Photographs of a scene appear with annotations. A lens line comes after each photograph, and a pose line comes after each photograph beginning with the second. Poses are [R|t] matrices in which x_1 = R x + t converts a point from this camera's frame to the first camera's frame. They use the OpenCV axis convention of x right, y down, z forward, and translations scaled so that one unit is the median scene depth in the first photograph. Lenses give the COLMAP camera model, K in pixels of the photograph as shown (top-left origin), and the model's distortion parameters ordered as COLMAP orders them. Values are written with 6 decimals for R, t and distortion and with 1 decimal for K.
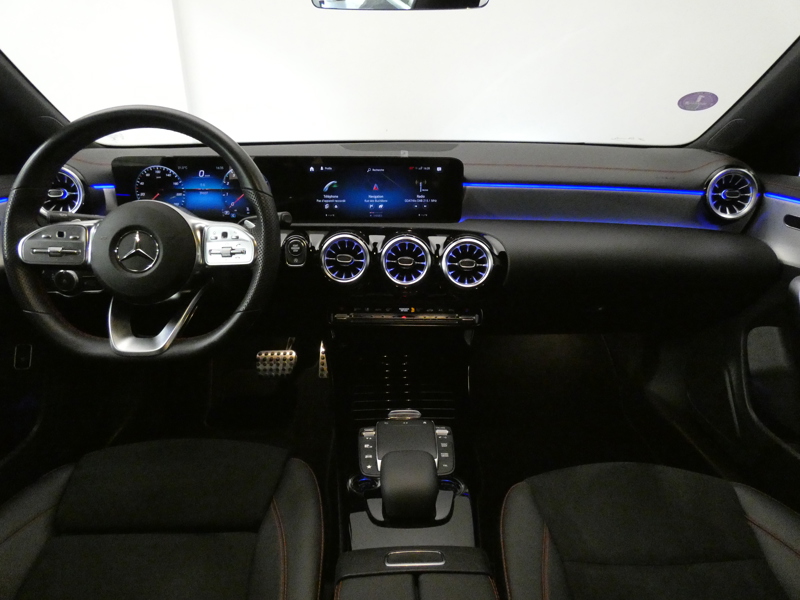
lens RADIAL K [[477.2, 0, 401.3], [0, 477.2, 295.3], [0, 0, 1]] dist [-0.006924, -0.000712]
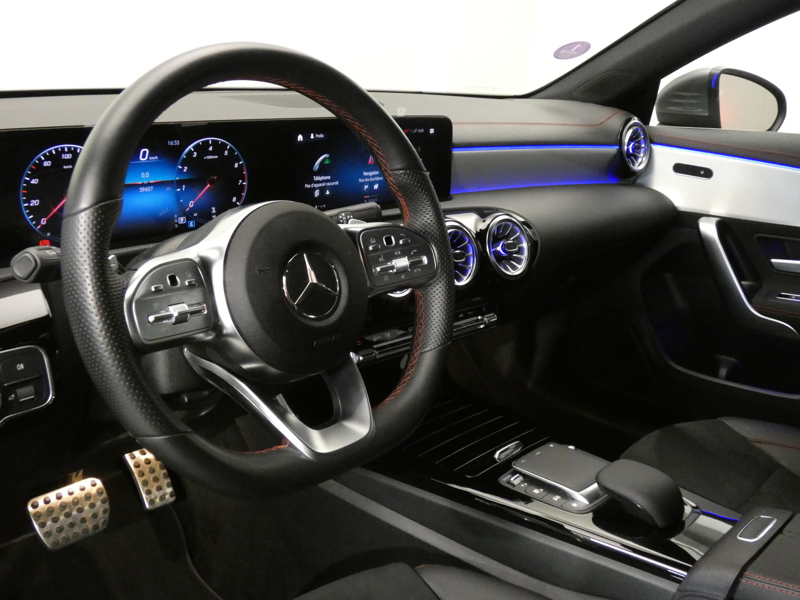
lens RADIAL K [[823.1, 0, 400.2], [0, 823.1, 304.9], [0, 0, 1]] dist [-0.064419, 0.000000]
pose [[0.704341, -0.180497, 0.686531, -0.881453], [0.207104, 0.977308, 0.044470, -0.065147], [-0.678978, 0.110861, 0.725740, 0.129376]]
